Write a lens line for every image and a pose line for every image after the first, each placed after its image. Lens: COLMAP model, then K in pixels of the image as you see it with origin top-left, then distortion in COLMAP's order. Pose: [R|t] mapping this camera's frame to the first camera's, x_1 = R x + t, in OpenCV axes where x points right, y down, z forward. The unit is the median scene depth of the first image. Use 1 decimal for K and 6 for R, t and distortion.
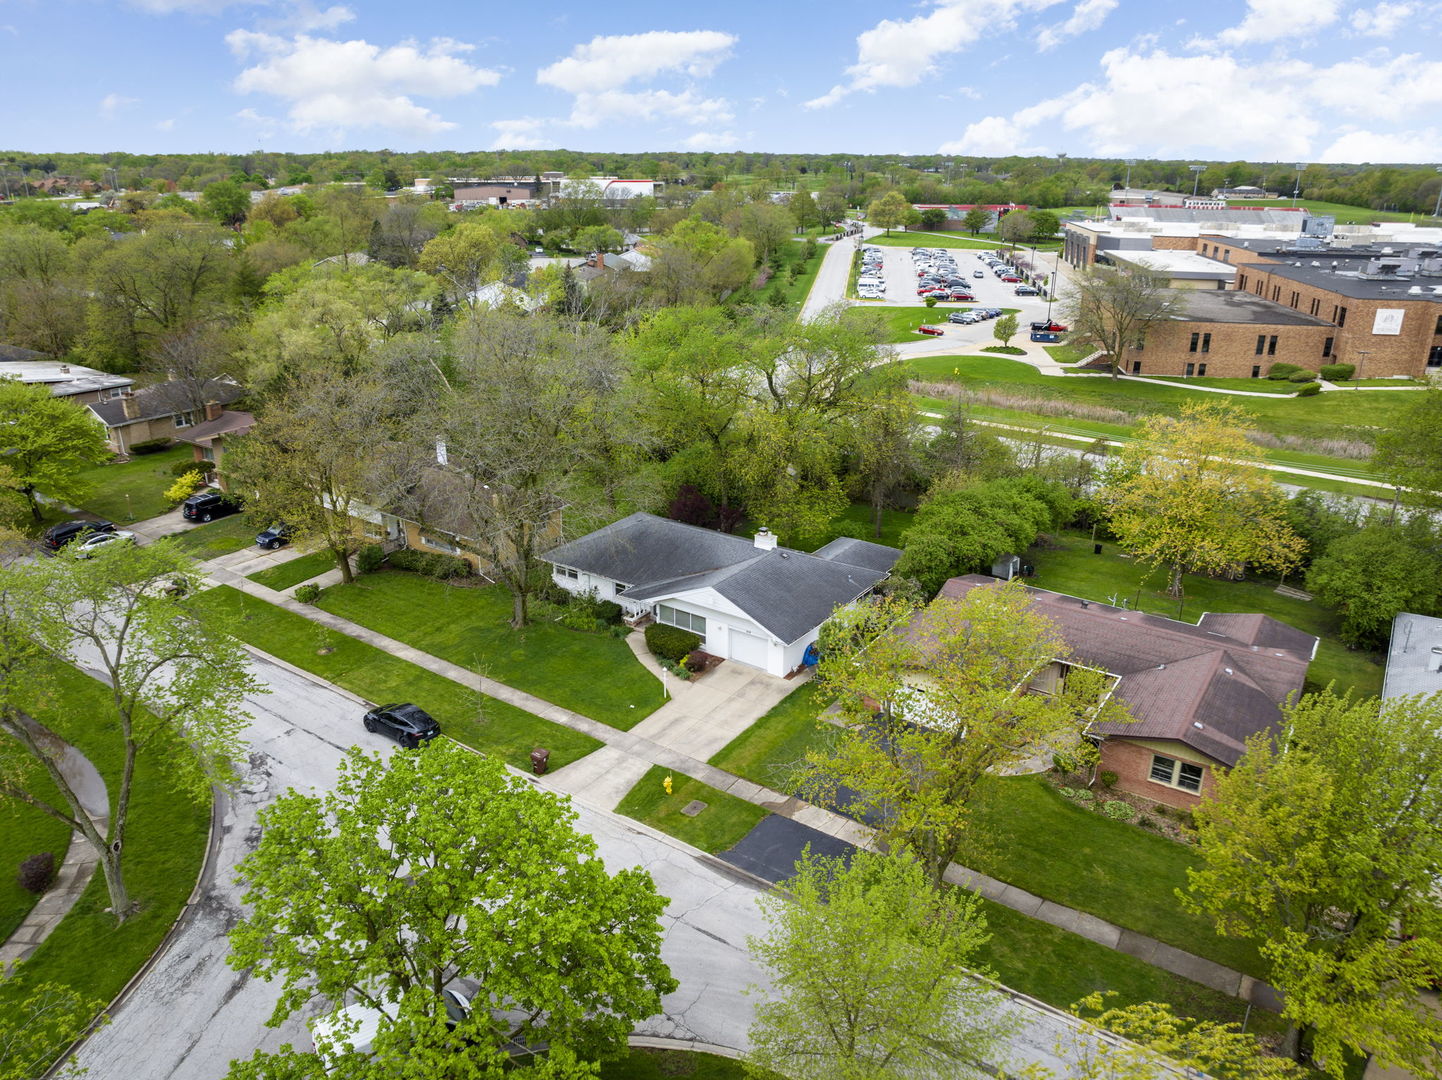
lens RADIAL K [[1014.3, 0, 712.2], [0, 1014.3, 537.3], [0, 0, 1]] dist [-0.051336, 0.004027]
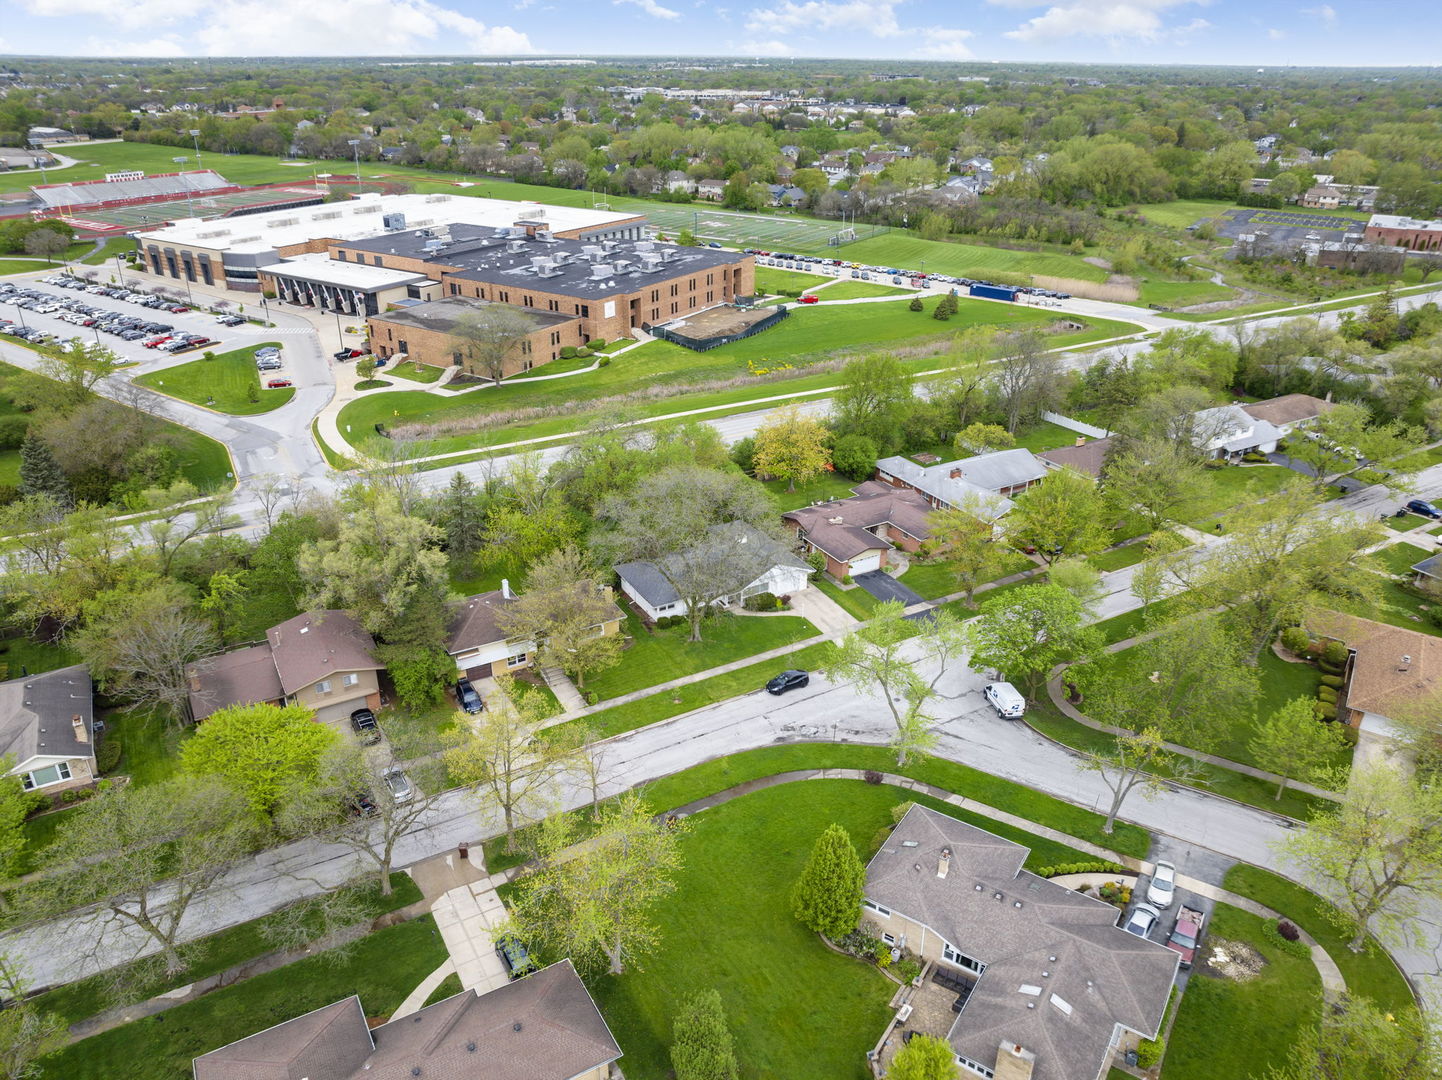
lens RADIAL K [[1014.3, 0, 712.2], [0, 1014.3, 537.3], [0, 0, 1]] dist [-0.051336, 0.004027]
pose [[0.423603, -0.392817, 0.816245, -1.462361], [0.314514, 0.908806, 0.274140, -0.516929], [-0.849495, 0.140593, 0.508519, 0.057411]]
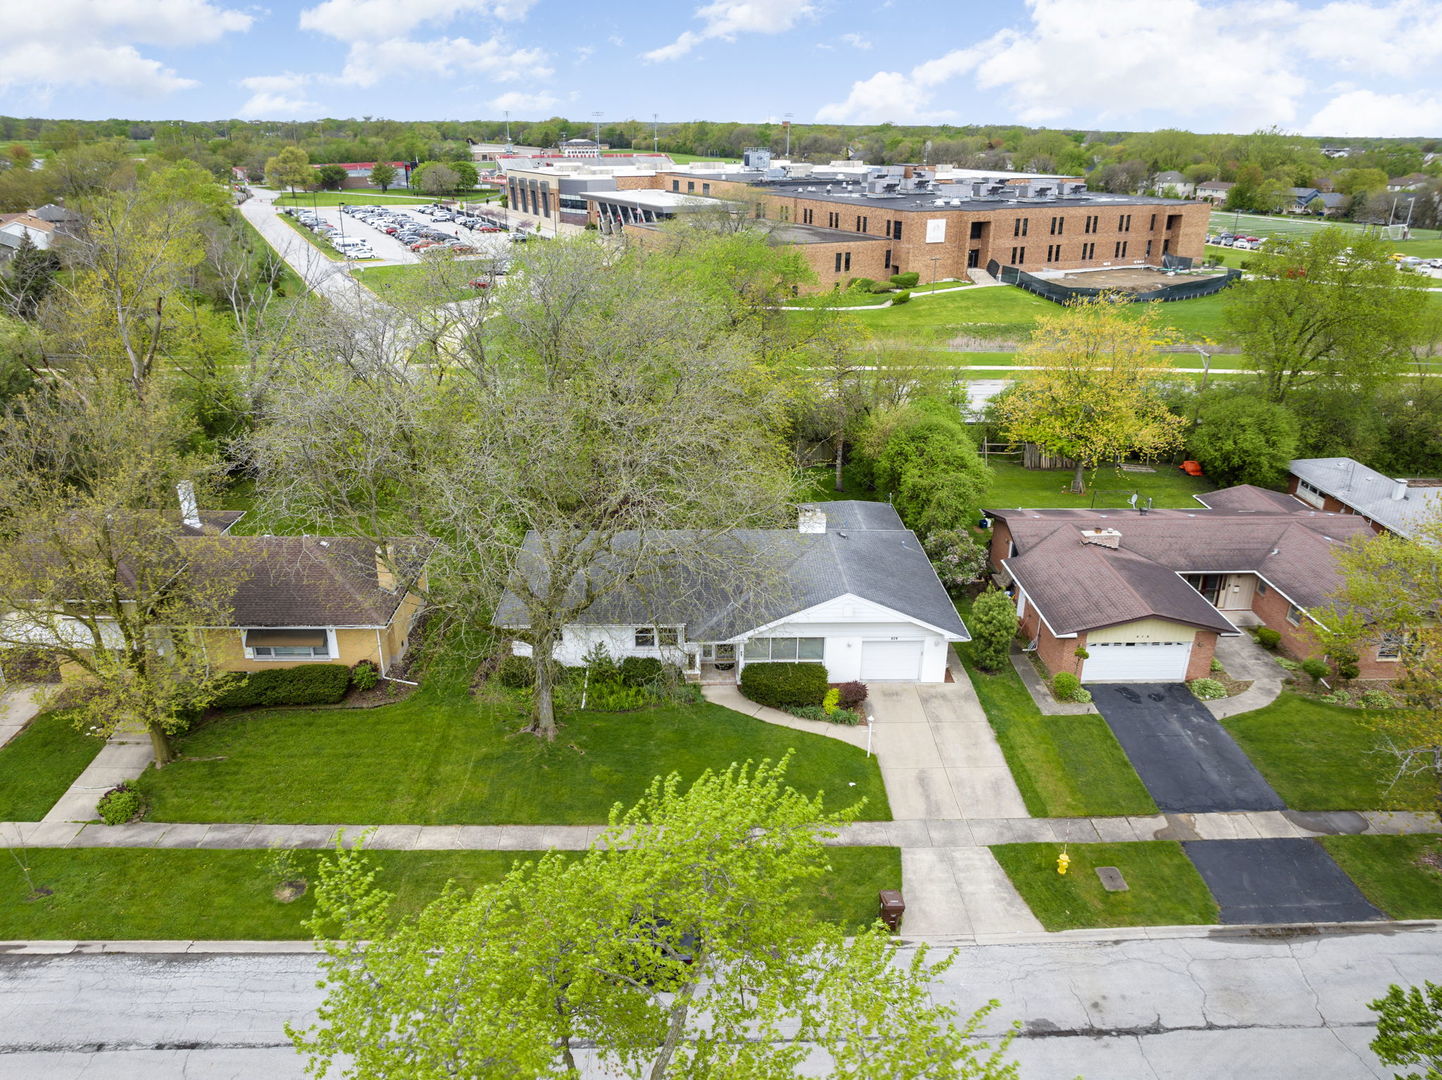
lens RADIAL K [[1014.3, 0, 712.2], [0, 1014.3, 537.3], [0, 0, 1]] dist [-0.051336, 0.004027]
pose [[0.805234, -0.221607, 0.549990, -0.411623], [0.204605, 0.974411, 0.093059, -0.069155], [-0.556539, 0.037597, 0.829971, 0.379210]]
